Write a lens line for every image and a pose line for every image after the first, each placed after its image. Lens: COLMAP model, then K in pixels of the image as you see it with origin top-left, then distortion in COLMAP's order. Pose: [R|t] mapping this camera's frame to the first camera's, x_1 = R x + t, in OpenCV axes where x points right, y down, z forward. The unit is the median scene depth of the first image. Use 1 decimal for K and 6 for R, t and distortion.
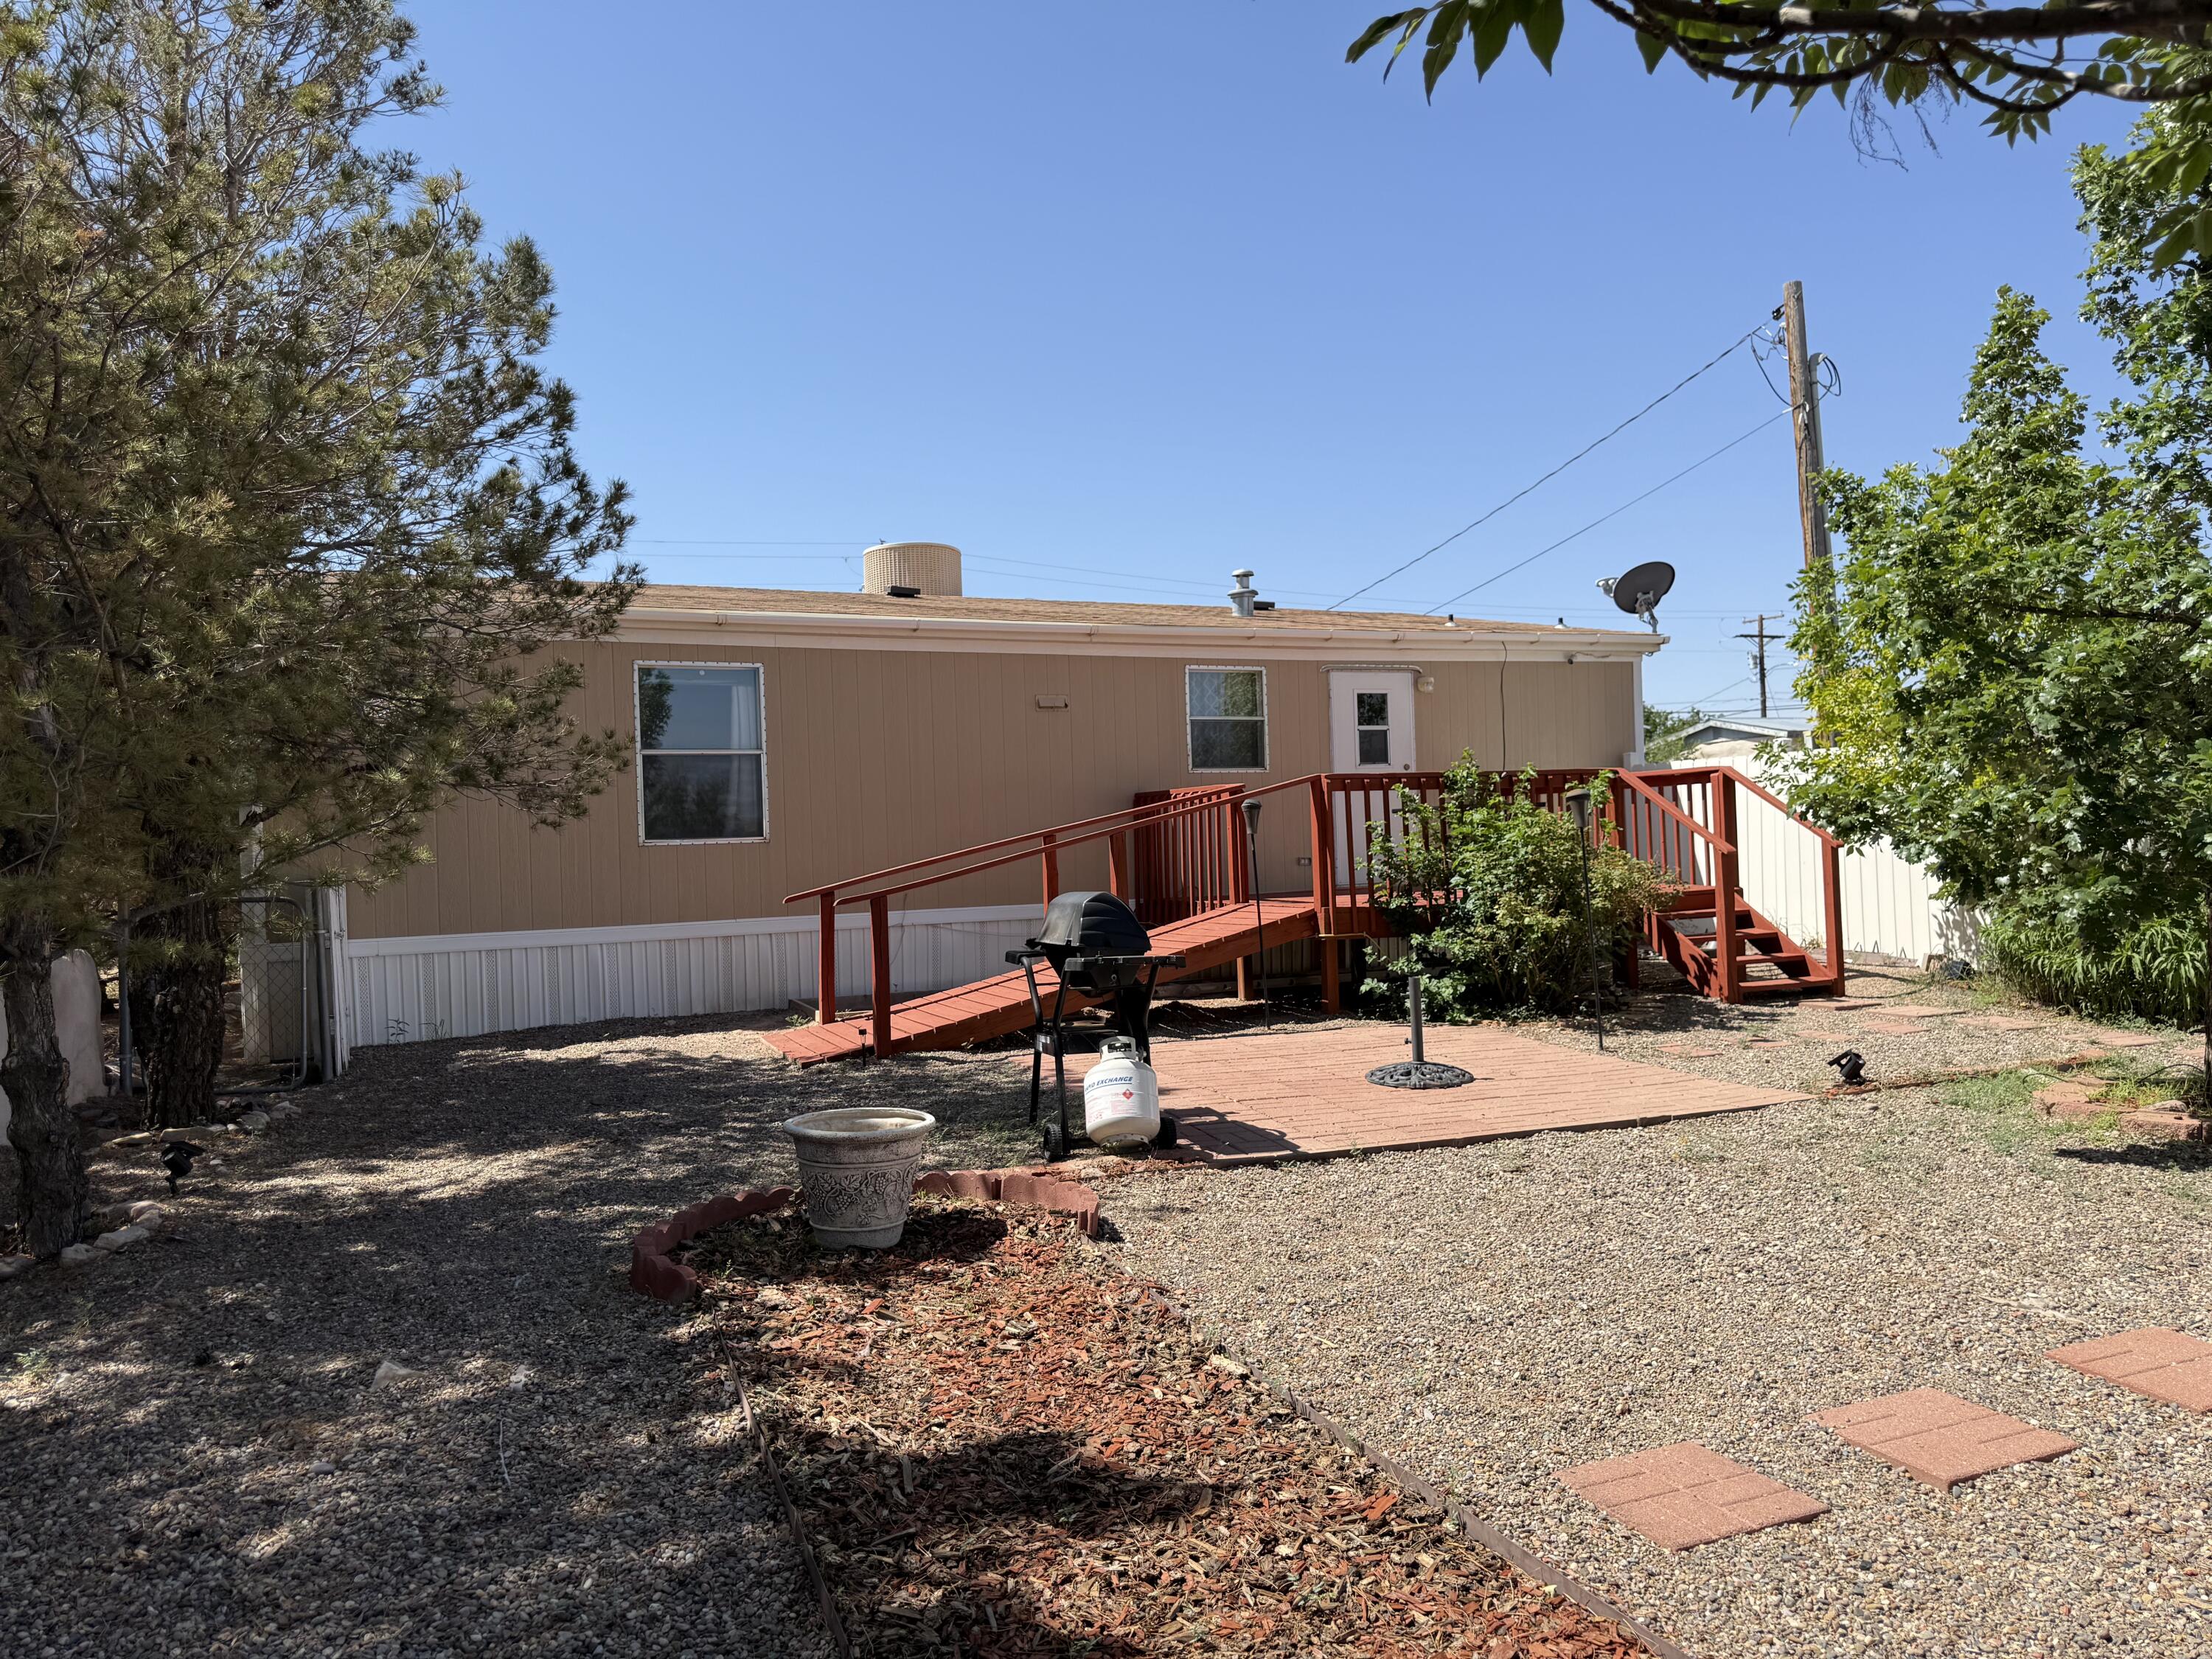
lens RADIAL K [[1671.7, 0, 1106.0], [0, 1671.7, 829.5], [0, 0, 1]] dist [-0.002199, -0.000536]
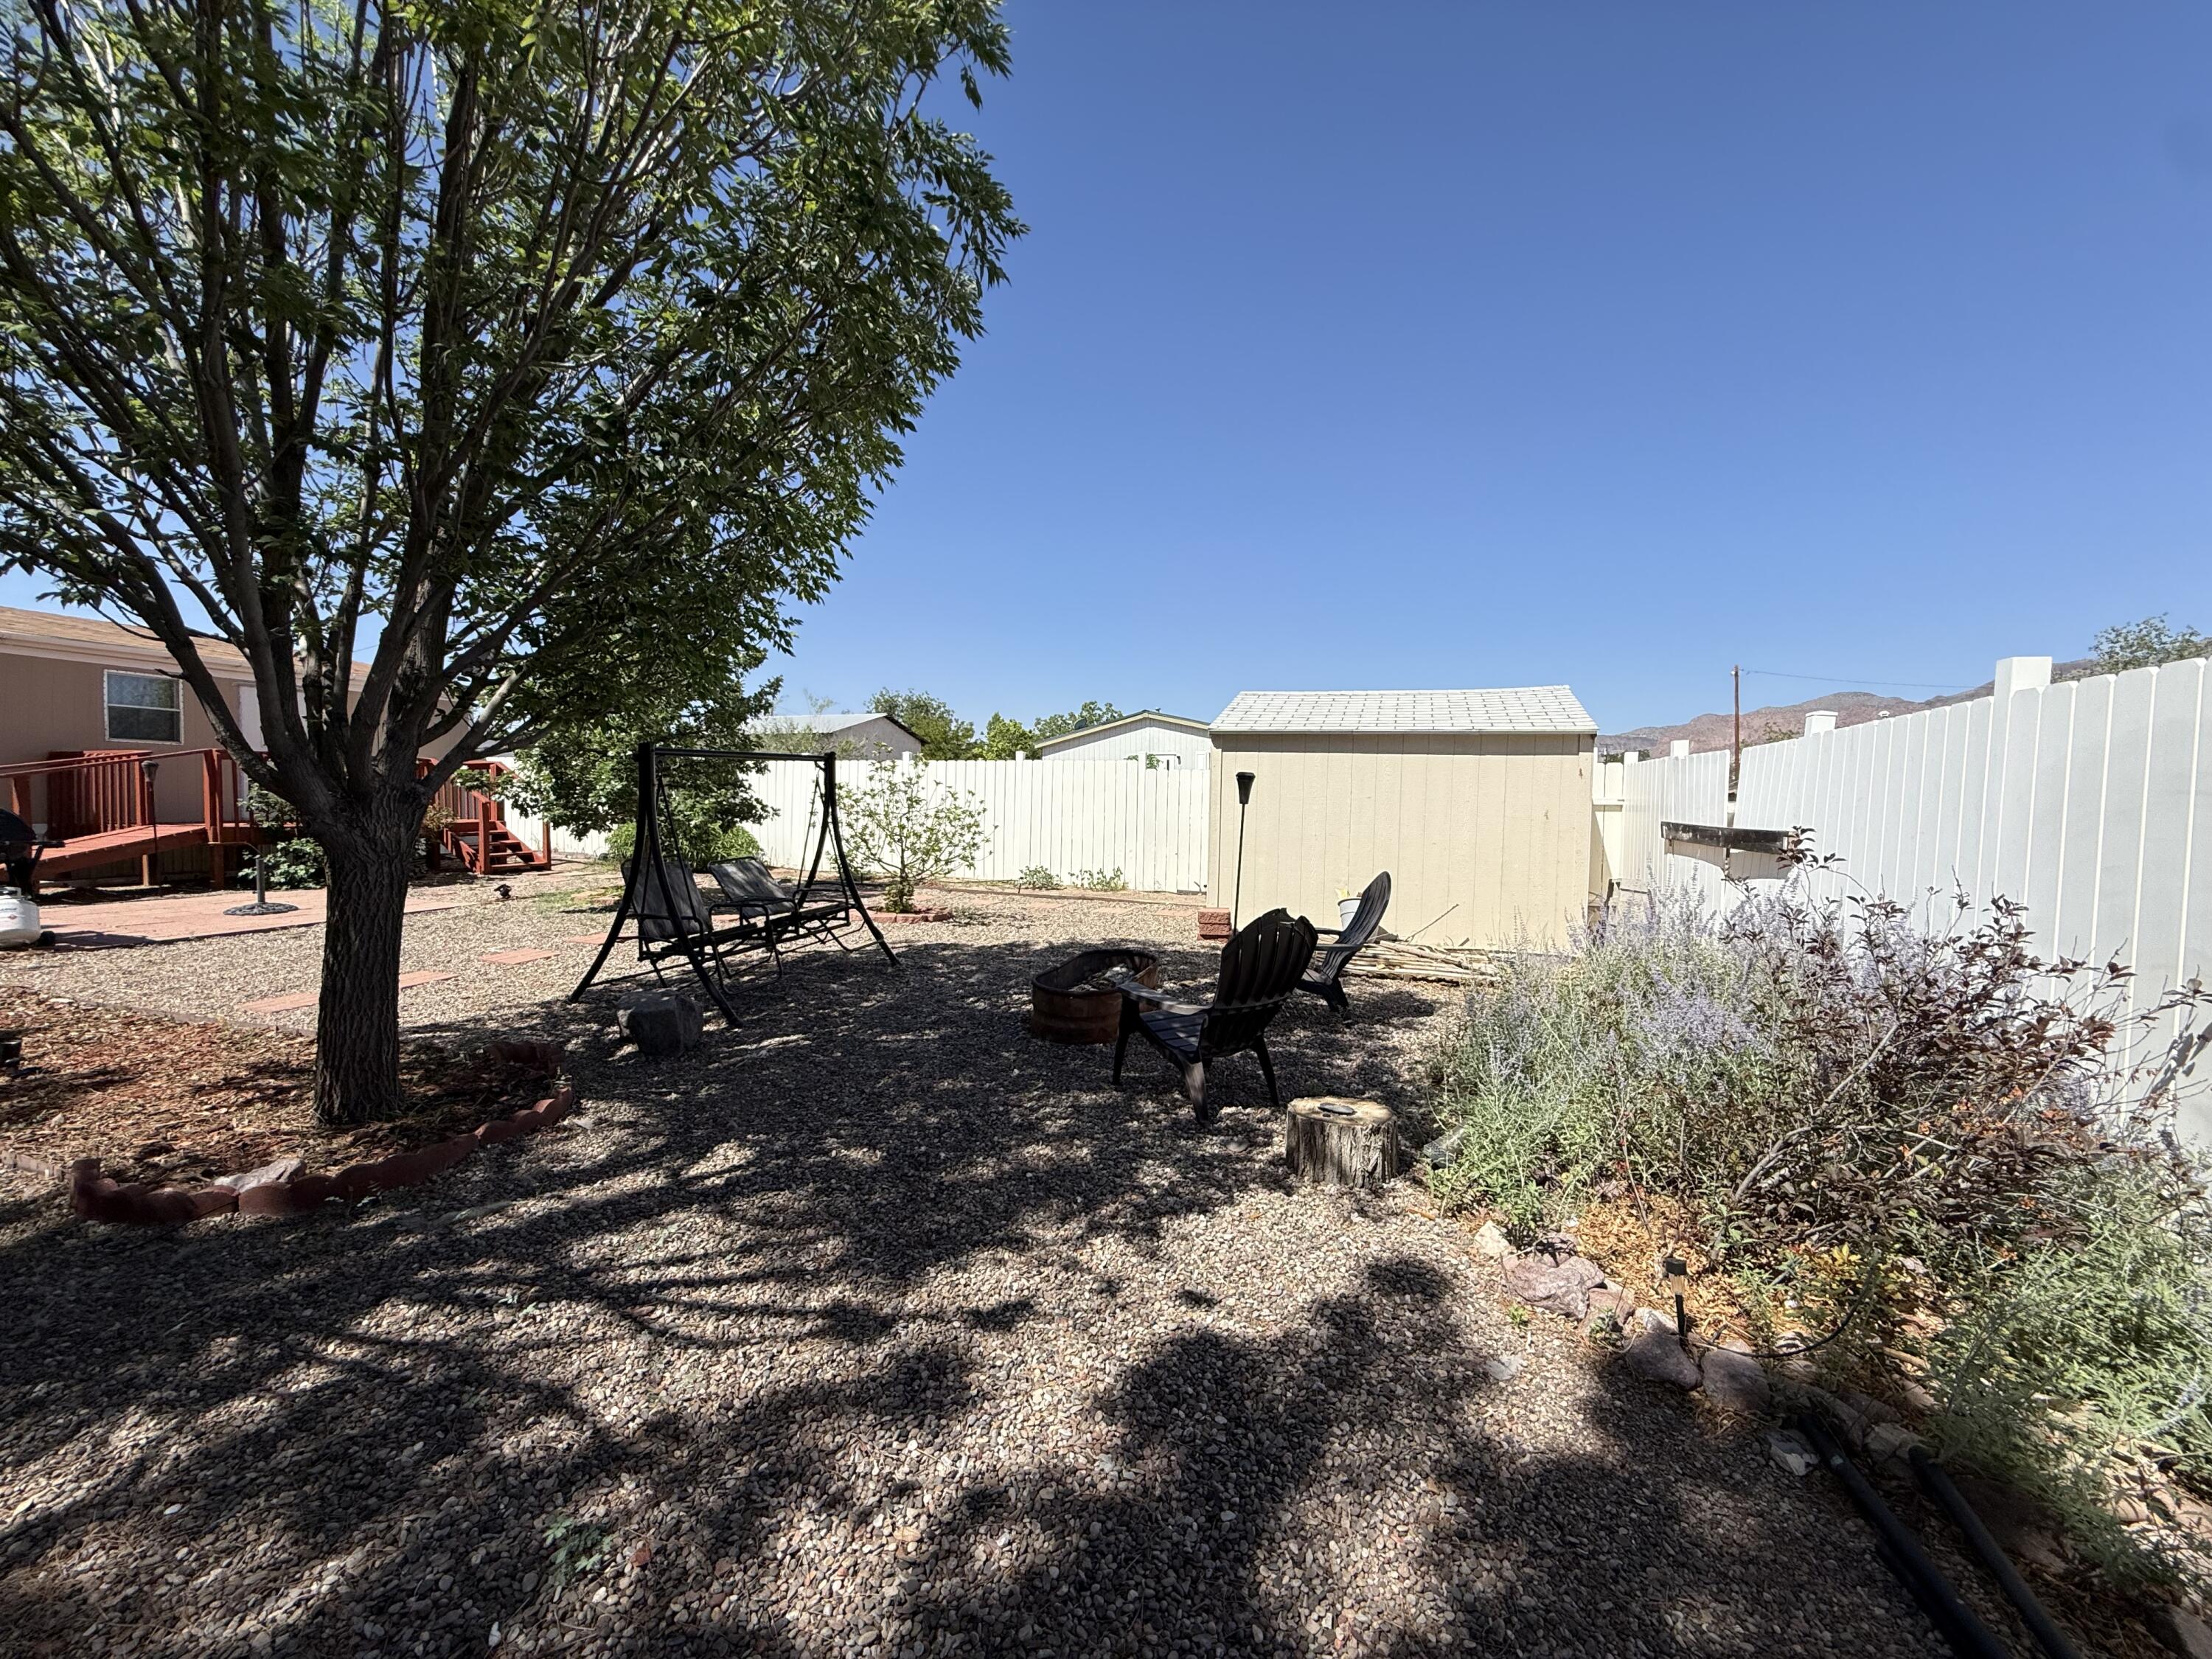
lens RADIAL K [[865.2, 0, 1106.0], [0, 865.2, 829.5], [0, 0, 1]] dist [-0.001168, -0.000270]
pose [[0.627609, 0.008595, 0.778481, 0.014970], [-0.033182, 0.999326, 0.015719, 0.003969], [-0.777821, -0.035697, 0.627471, -0.275053]]
